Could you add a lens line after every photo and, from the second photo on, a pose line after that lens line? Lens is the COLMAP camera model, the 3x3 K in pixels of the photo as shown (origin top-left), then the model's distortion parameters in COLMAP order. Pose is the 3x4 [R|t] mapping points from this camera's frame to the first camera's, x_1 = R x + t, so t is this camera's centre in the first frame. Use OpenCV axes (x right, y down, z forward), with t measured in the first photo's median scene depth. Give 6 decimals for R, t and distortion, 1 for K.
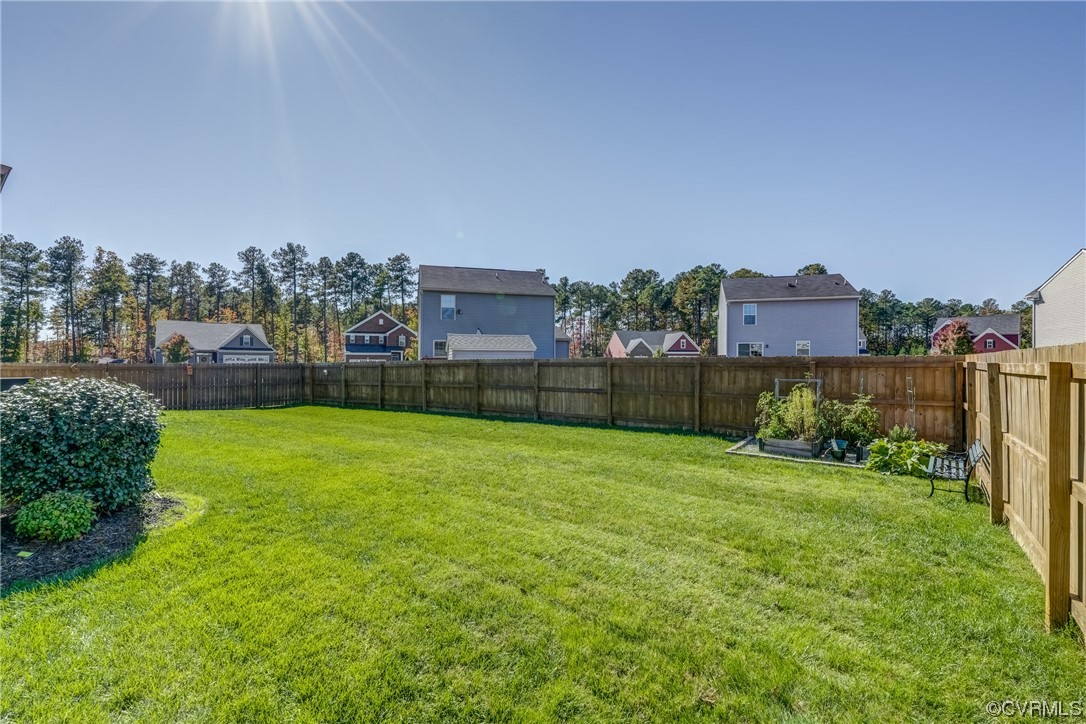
lens RADIAL K [[487.6, 0, 545.2], [0, 487.6, 357.9], [0, 0, 1]] dist [-0.011325, 0.006161]
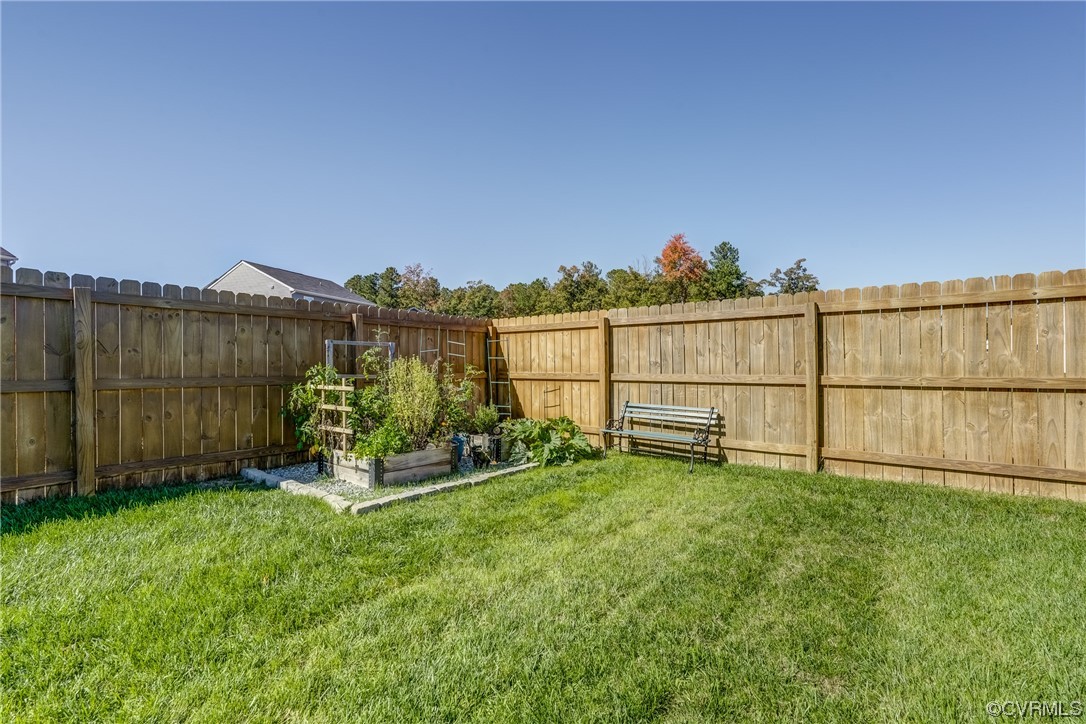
lens RADIAL K [[487.6, 0, 543.1], [0, 487.6, 370.9], [0, 0, 1]] dist [-0.011325, 0.006161]
pose [[0.066685, -0.004658, 0.997763, -0.002949], [0.001260, 0.999989, 0.004584, 0.067069], [-0.997773, 0.000951, 0.066690, 0.682735]]
